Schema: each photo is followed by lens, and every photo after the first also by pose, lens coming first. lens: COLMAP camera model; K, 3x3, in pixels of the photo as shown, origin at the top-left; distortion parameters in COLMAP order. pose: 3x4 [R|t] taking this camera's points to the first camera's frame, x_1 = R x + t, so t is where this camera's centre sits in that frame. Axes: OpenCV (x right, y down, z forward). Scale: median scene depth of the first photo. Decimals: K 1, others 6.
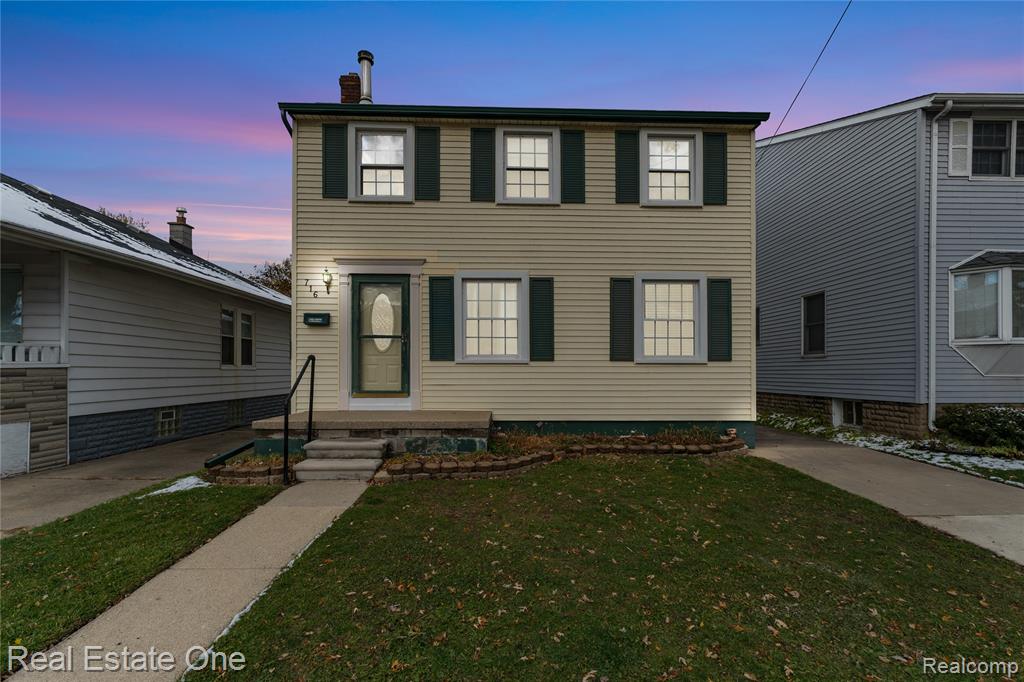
lens RADIAL K [[434.5, 0, 514.0], [0, 434.5, 375.9], [0, 0, 1]] dist [0.004196, 0.000084]
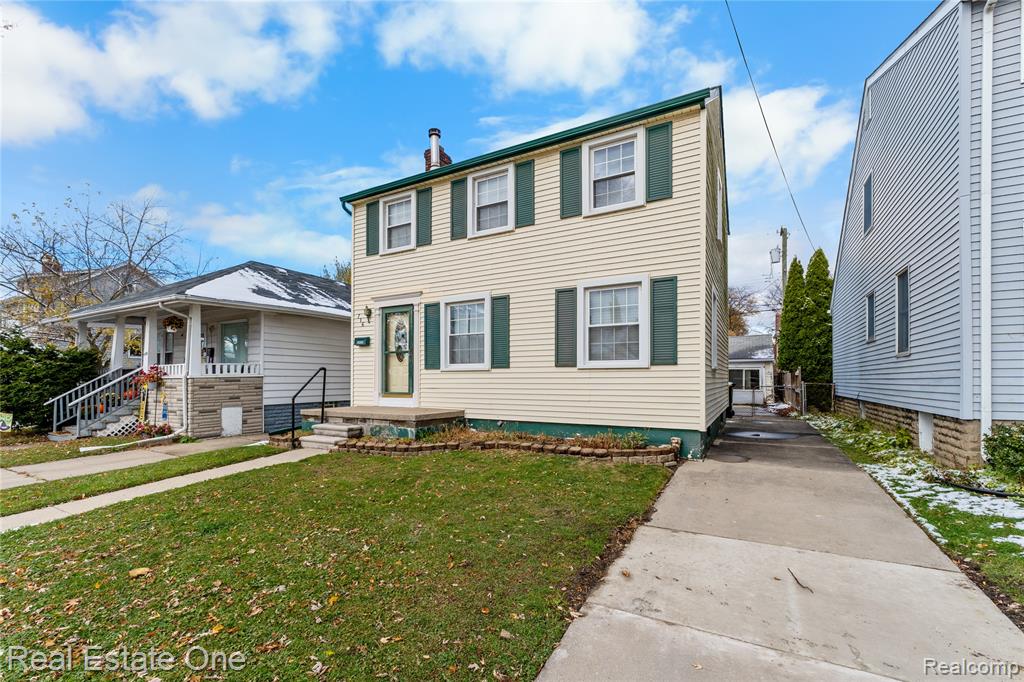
lens RADIAL K [[440.1, 0, 511.9], [0, 440.1, 380.9], [0, 0, 1]] dist [0.002765, 0.000760]
pose [[0.858005, -0.002079, -0.513638, 0.697878], [-0.000703, 0.999986, -0.005221, 0.005960], [0.513641, 0.004841, 0.857991, 0.013060]]
